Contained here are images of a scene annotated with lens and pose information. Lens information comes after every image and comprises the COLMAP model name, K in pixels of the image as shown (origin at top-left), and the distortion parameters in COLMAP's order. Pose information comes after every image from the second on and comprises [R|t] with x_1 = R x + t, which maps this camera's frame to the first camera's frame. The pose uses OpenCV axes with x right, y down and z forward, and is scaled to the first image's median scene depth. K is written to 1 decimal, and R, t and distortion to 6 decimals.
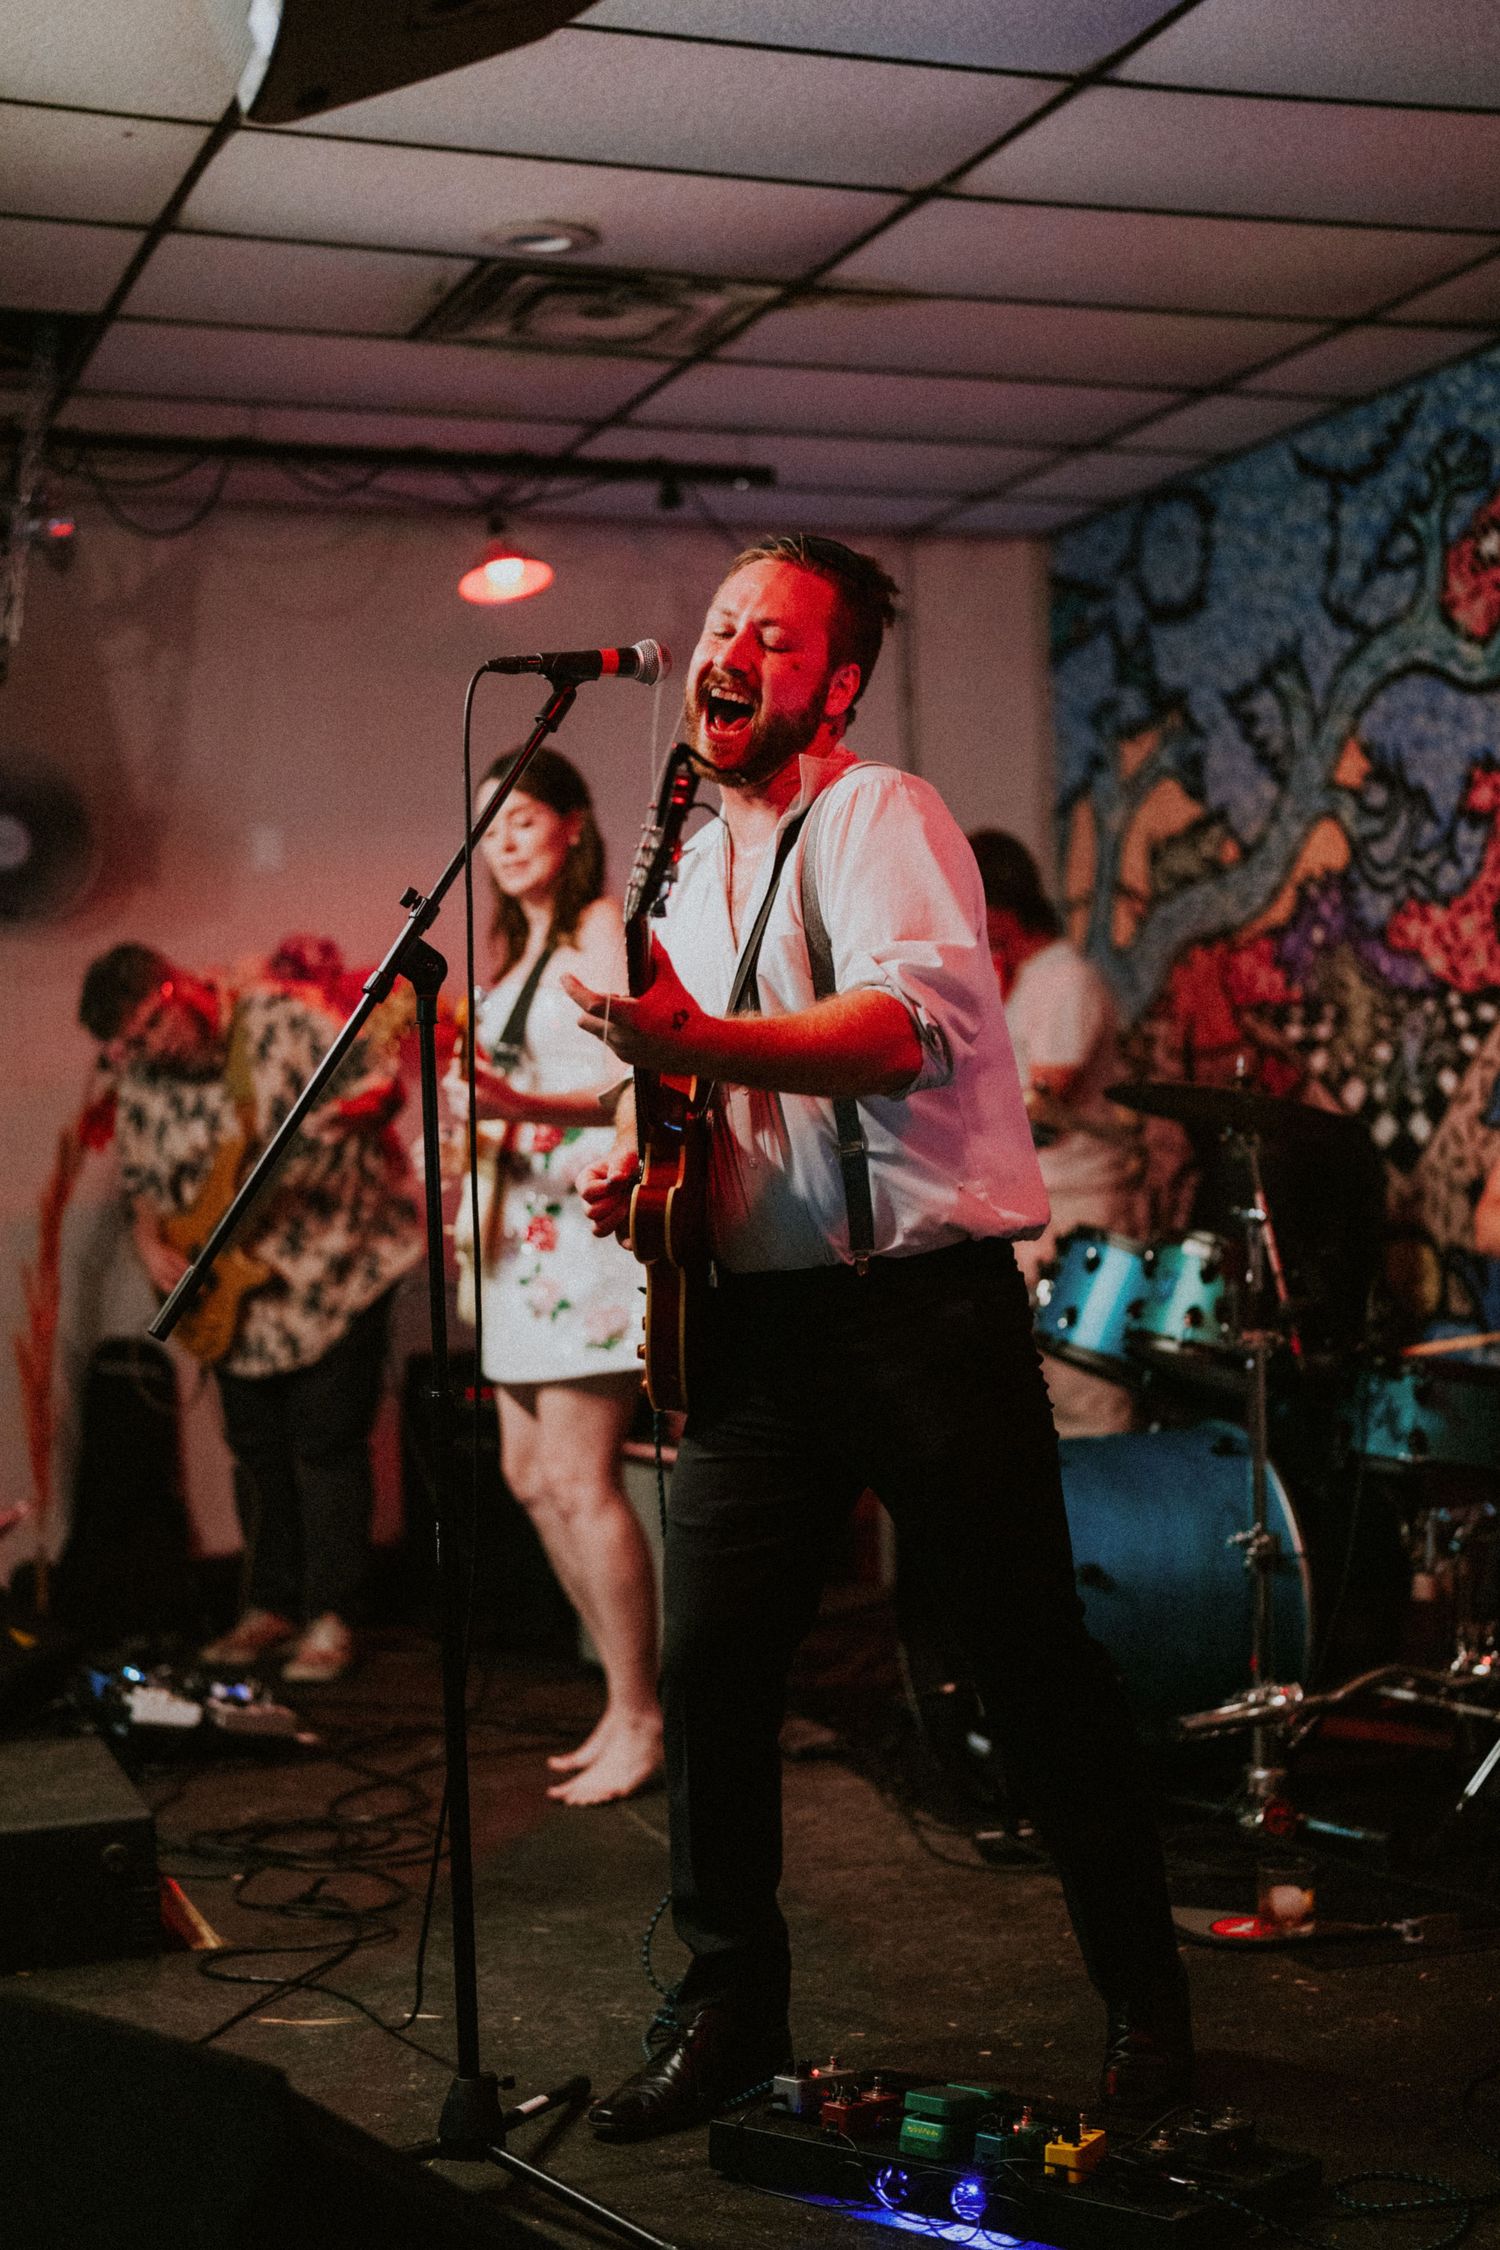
lens RADIAL K [[3123.6, 0, 743.2], [0, 3123.6, 1145.2], [0, 0, 1]] dist [0.005268, 0.000000]
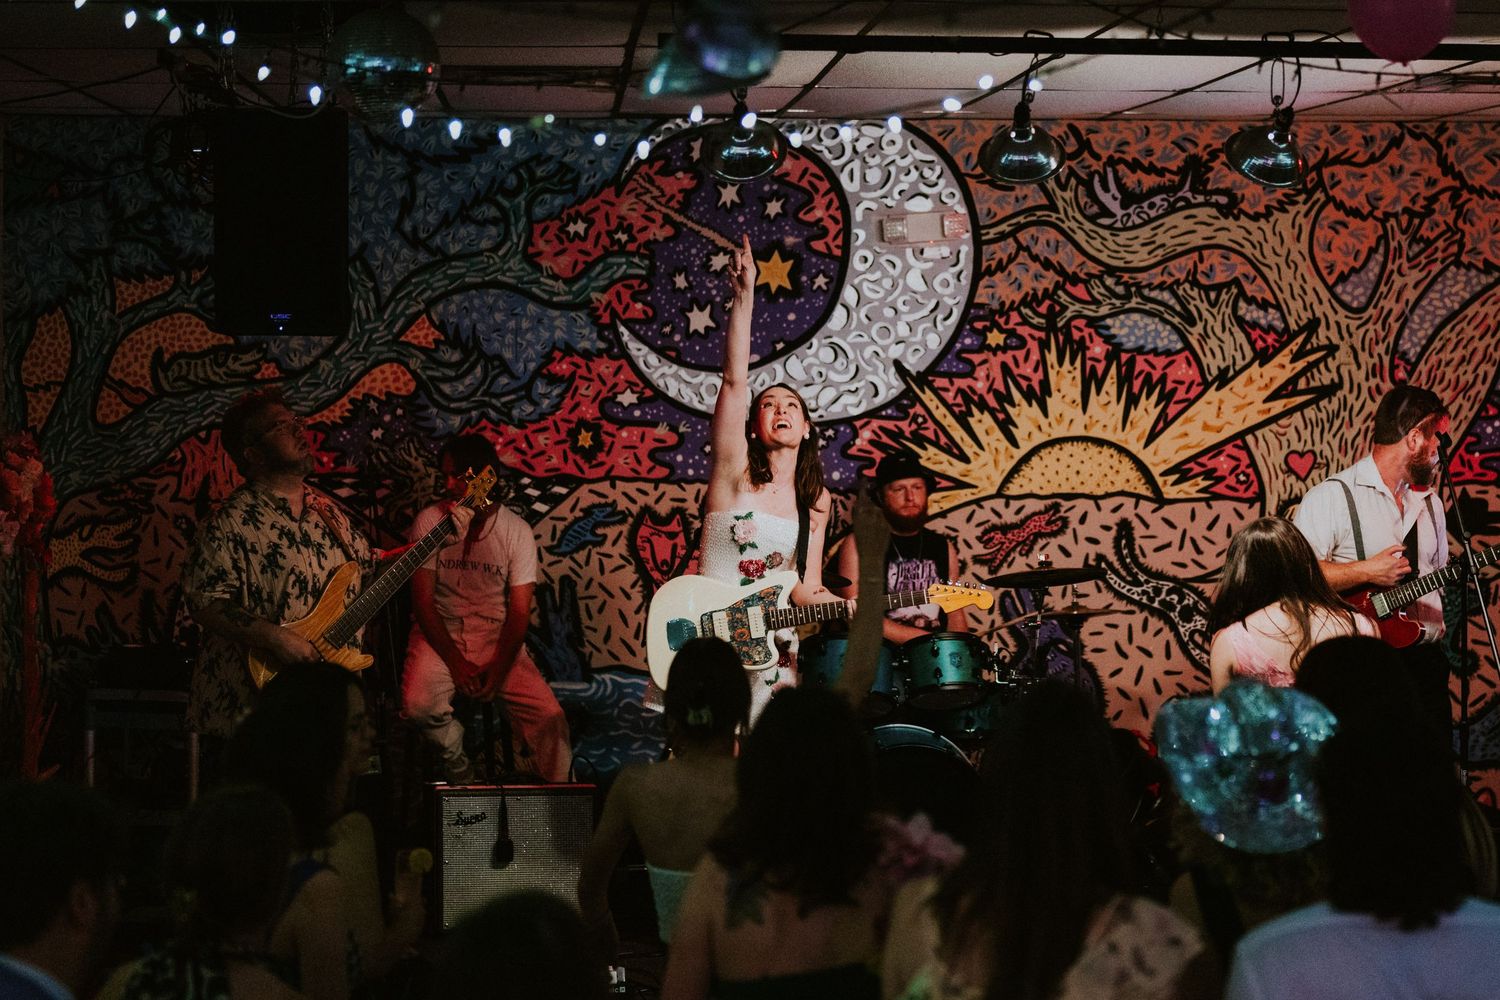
lens RADIAL K [[2082.4, 0, 690.1], [0, 2082.4, 456.3], [0, 0, 1]] dist [0.005268, 0.000000]
pose [[0.349249, 0.020487, 0.936806, -0.815132], [-0.006951, 0.999790, -0.019273, -0.038370], [-0.937004, 0.000219, 0.349318, 0.506988]]
